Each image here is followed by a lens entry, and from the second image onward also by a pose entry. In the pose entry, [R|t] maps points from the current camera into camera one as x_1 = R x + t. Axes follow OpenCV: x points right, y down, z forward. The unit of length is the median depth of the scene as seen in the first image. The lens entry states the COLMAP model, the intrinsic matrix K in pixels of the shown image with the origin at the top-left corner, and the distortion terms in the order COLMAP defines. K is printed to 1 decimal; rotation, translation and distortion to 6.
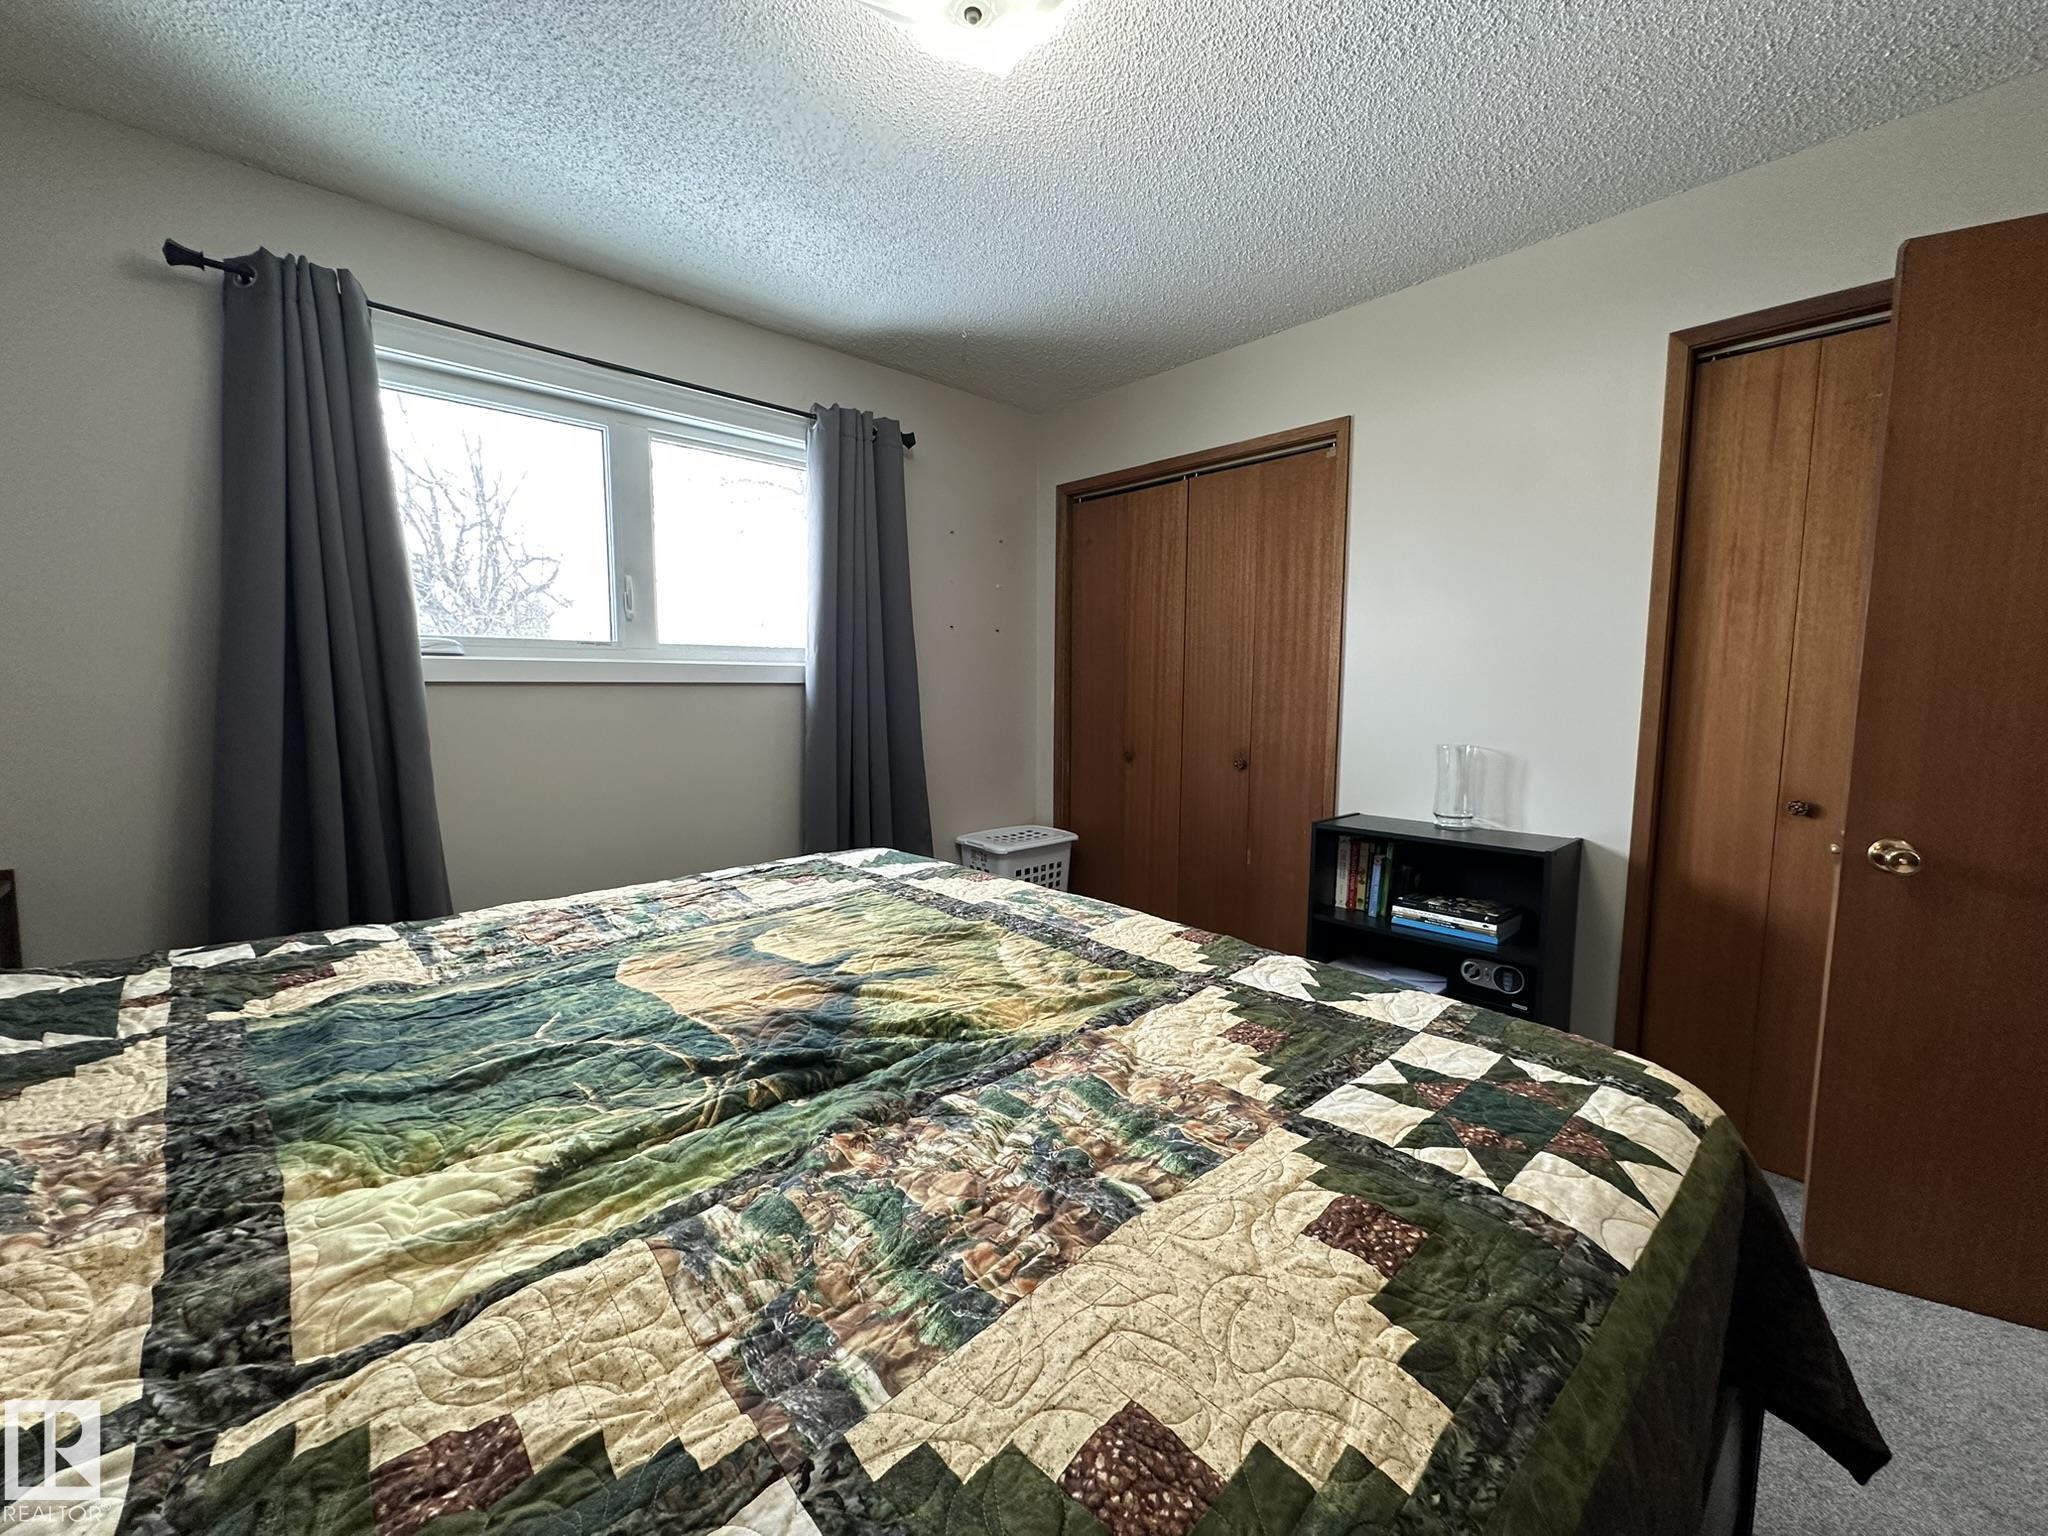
lens RADIAL K [[814.4, 0, 1022.7], [0, 814.4, 768.9], [0, 0, 1]] dist [-0.002539, 0.000531]
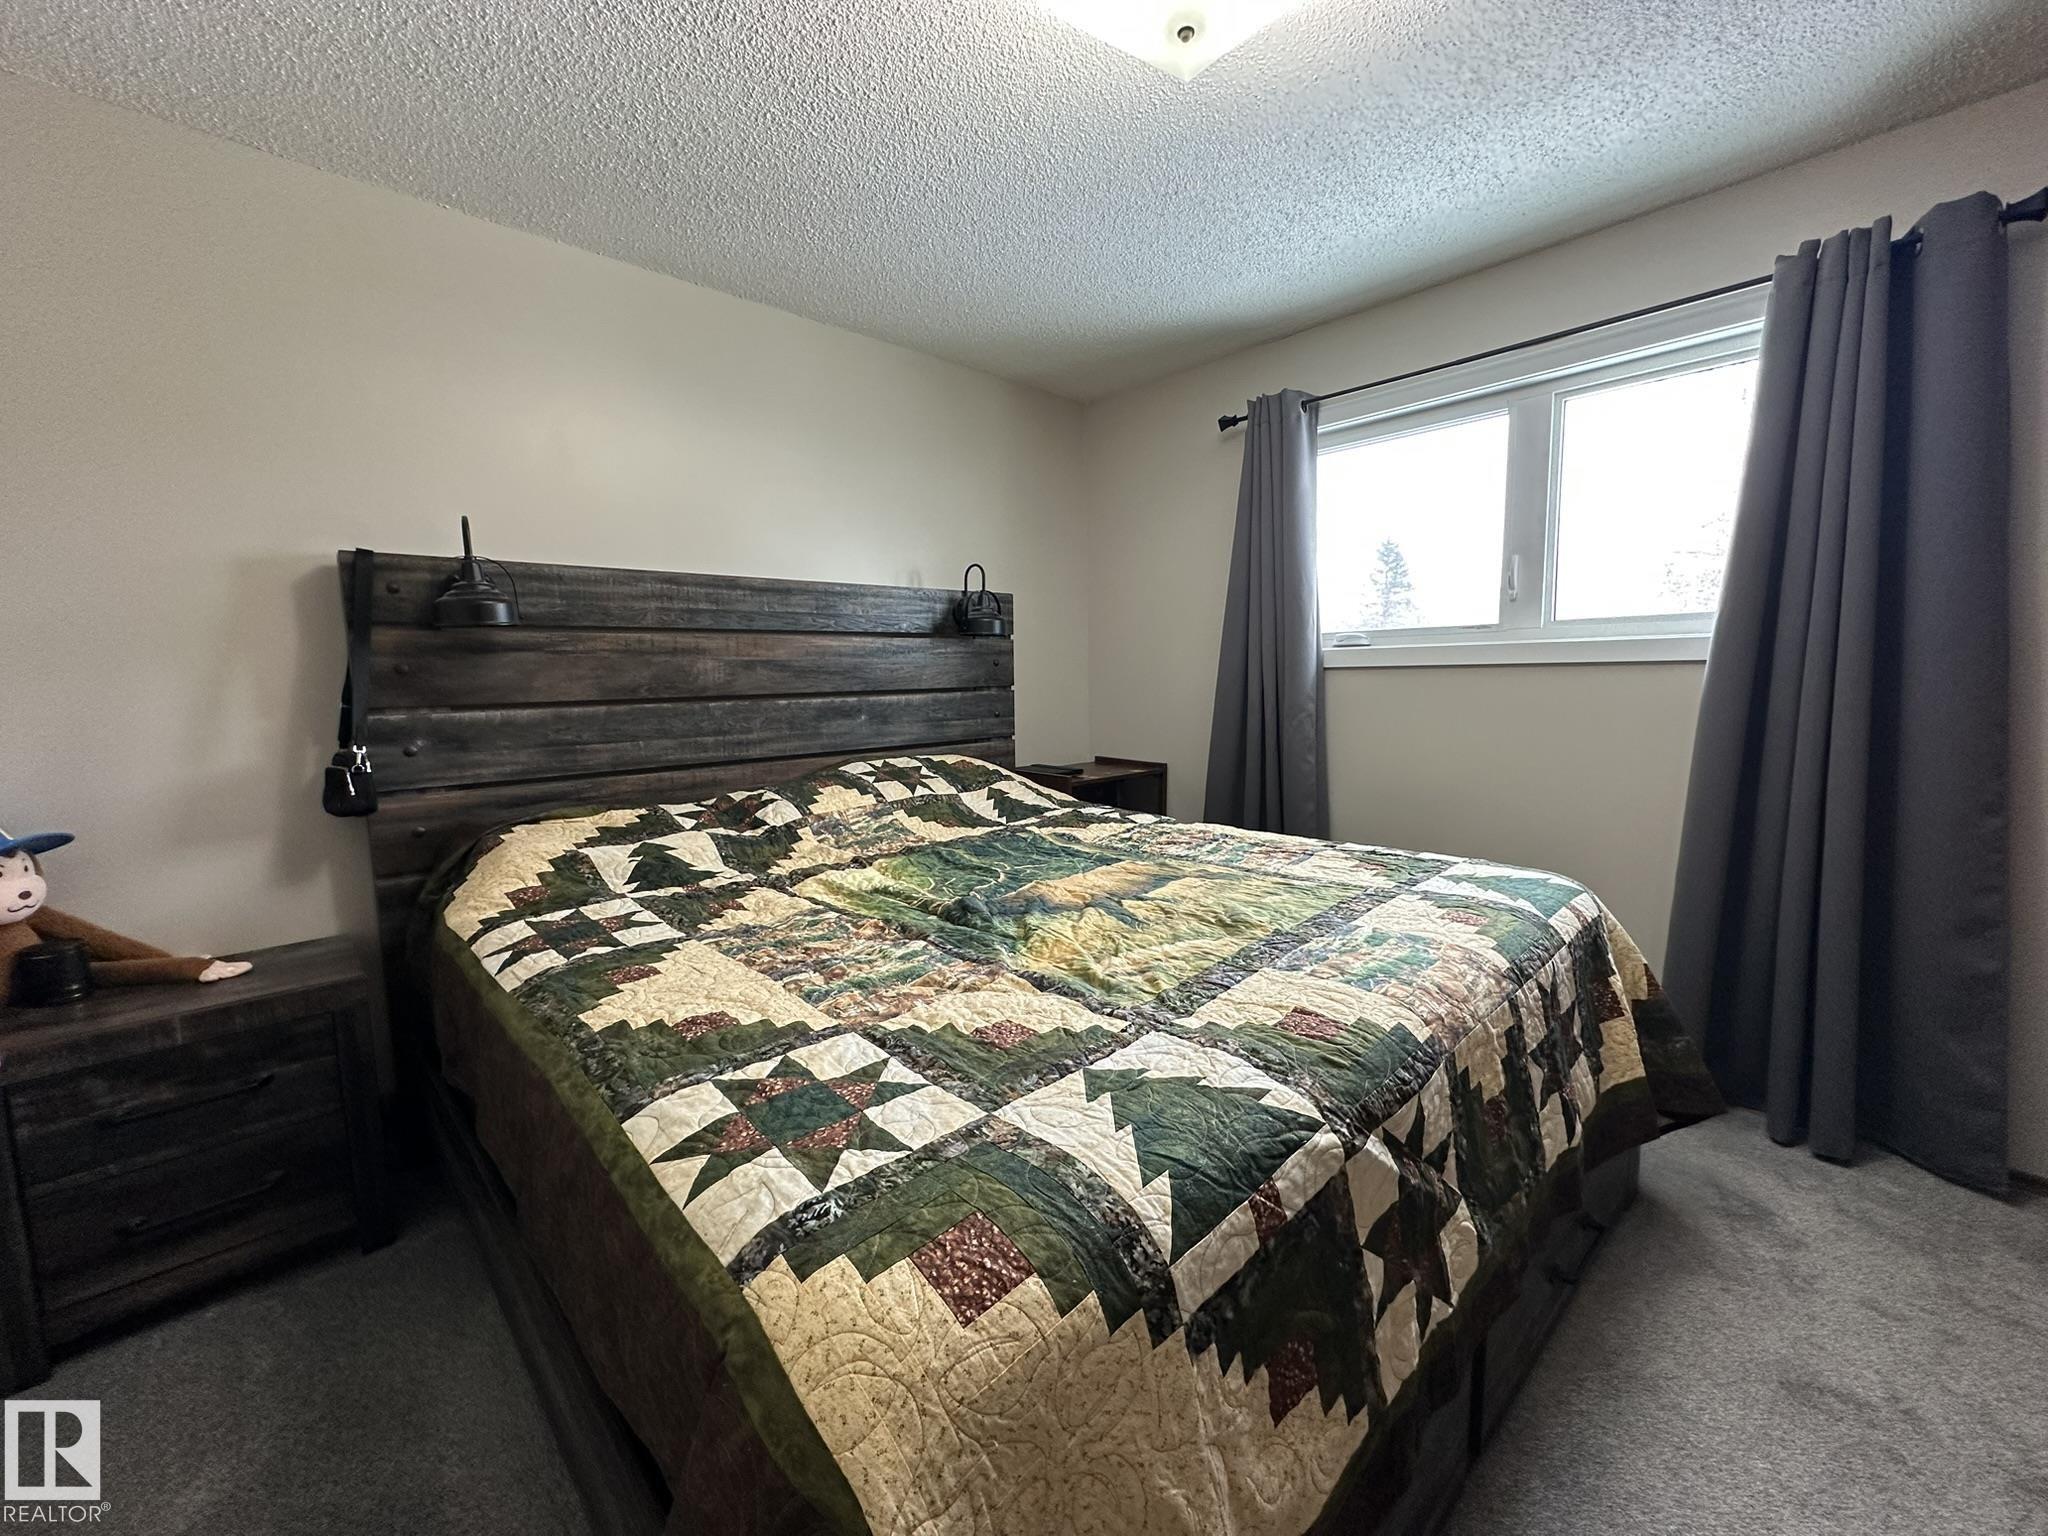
lens RADIAL K [[814.4, 0, 1022.4], [0, 814.4, 769.0], [0, 0, 1]] dist [-0.002539, 0.000531]
pose [[-0.000761, 0.117707, -0.993048, 1.153362], [-0.079240, 0.989919, 0.117397, -0.108071], [0.996855, 0.078778, 0.008574, 0.914017]]
